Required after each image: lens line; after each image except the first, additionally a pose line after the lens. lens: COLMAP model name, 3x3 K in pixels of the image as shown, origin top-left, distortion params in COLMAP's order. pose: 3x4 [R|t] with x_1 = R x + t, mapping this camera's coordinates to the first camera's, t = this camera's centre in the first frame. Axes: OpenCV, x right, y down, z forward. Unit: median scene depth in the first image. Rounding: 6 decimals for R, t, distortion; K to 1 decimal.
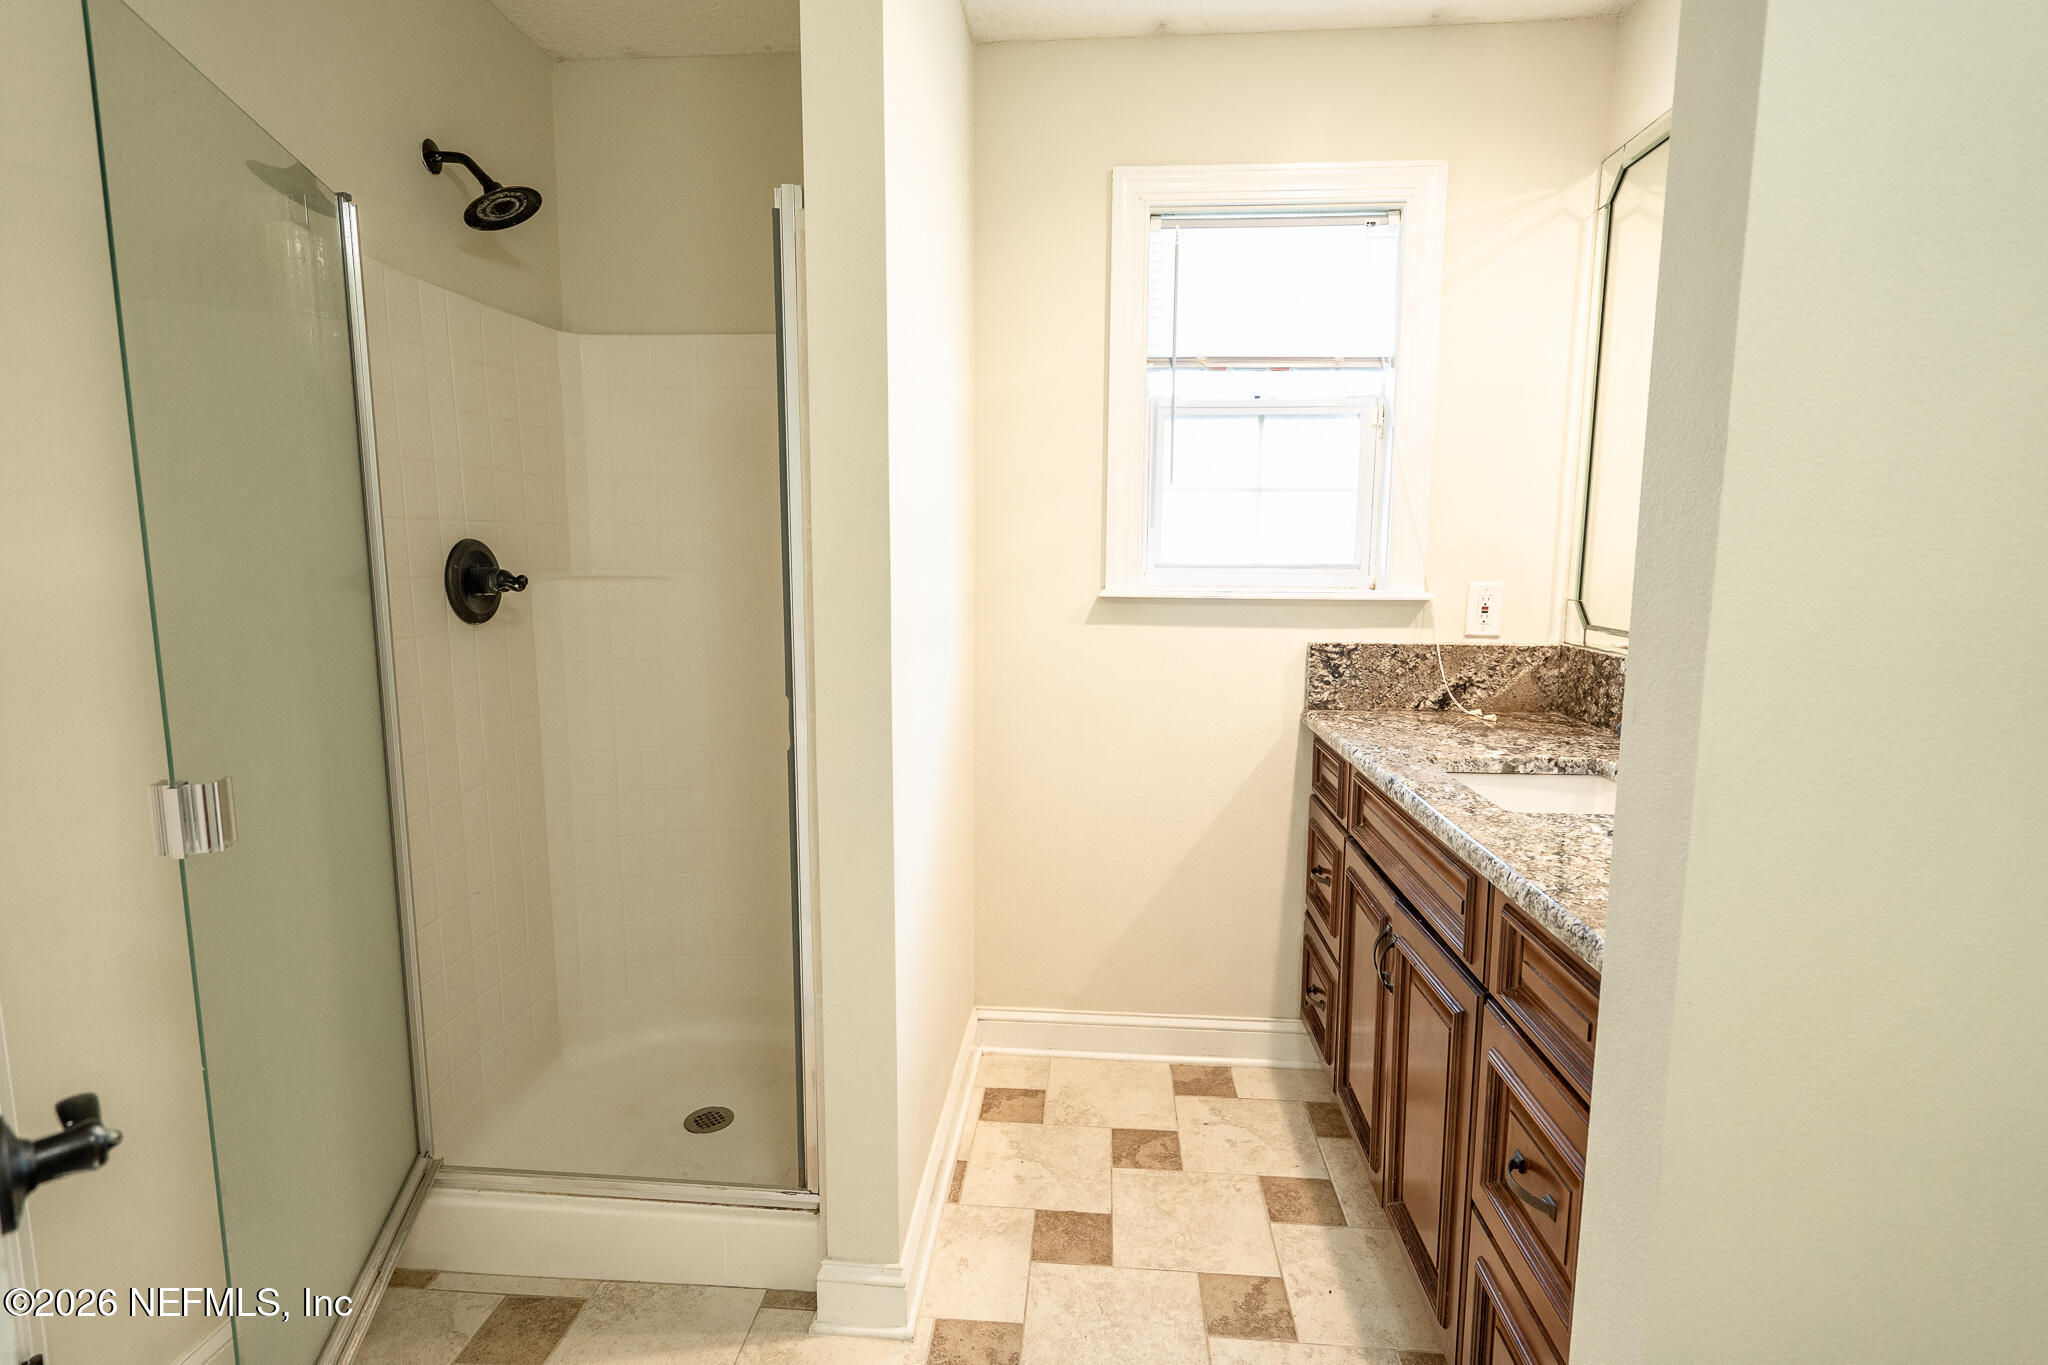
lens RADIAL K [[1006.6, 0, 1024.0], [0, 1006.6, 682.5], [0, 0, 1]] dist [-0.015687, 0.000264]
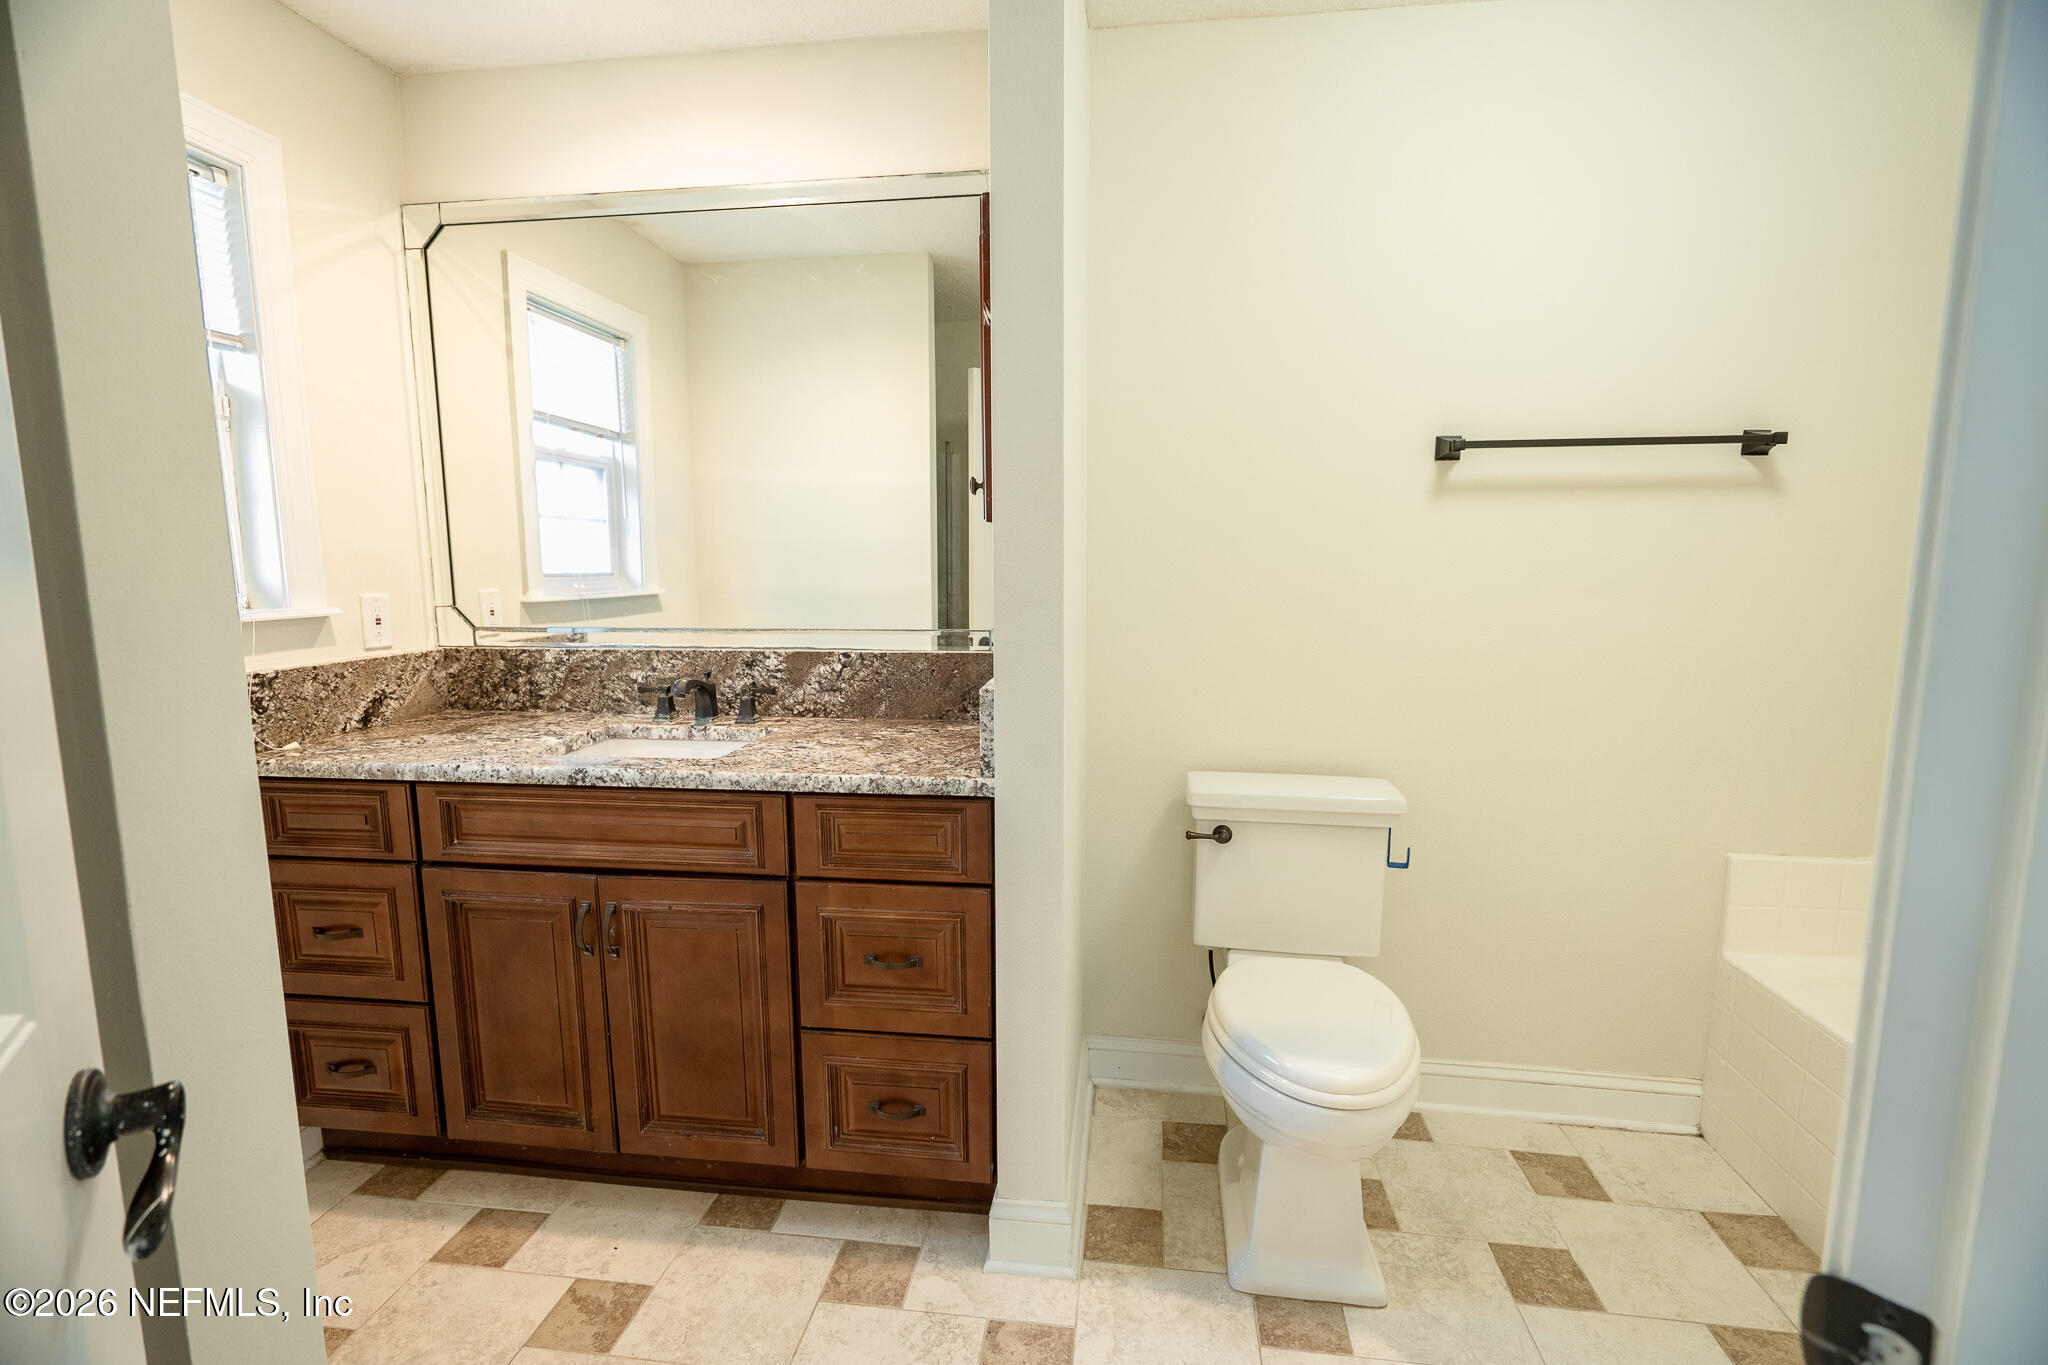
lens RADIAL K [[911.2, 0, 1024.0], [0, 911.2, 682.5], [0, 0, 1]] dist [-0.013040, 0.000045]
pose [[0.044075, -0.135343, 0.989818, -0.416241], [0.135347, 0.982455, 0.128310, -0.041681], [-0.989817, 0.128314, 0.061620, 0.317081]]
